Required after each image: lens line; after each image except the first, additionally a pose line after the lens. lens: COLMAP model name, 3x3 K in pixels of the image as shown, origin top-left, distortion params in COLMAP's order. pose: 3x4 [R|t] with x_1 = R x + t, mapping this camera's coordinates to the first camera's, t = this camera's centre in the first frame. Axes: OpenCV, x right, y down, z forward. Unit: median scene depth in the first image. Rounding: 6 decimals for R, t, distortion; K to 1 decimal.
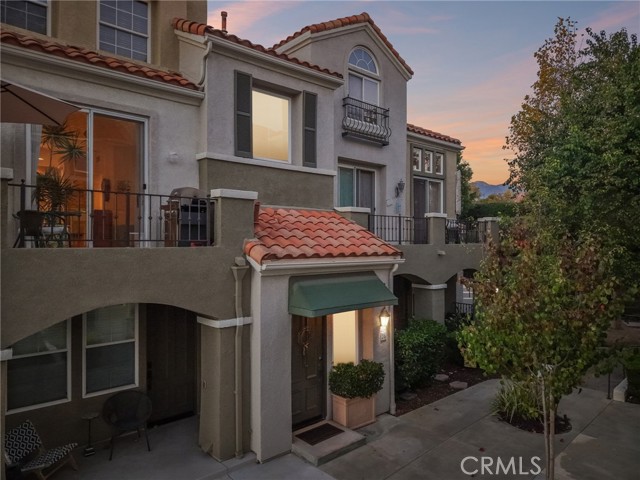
lens RADIAL K [[431.6, 0, 320.0], [0, 431.6, 240.0], [0, 0, 1]] dist [0.005141, -0.000715]
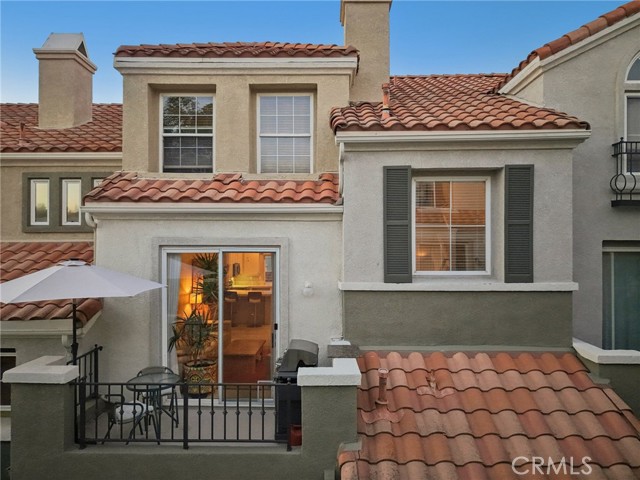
lens RADIAL K [[431.6, 0, 320.0], [0, 431.6, 240.0], [0, 0, 1]] dist [0.005141, -0.000715]
pose [[0.733857, 0.001082, -0.679304, 0.190587], [0.003904, 0.999976, 0.005810, -0.232649], [0.679293, -0.006915, 0.733834, 0.327622]]
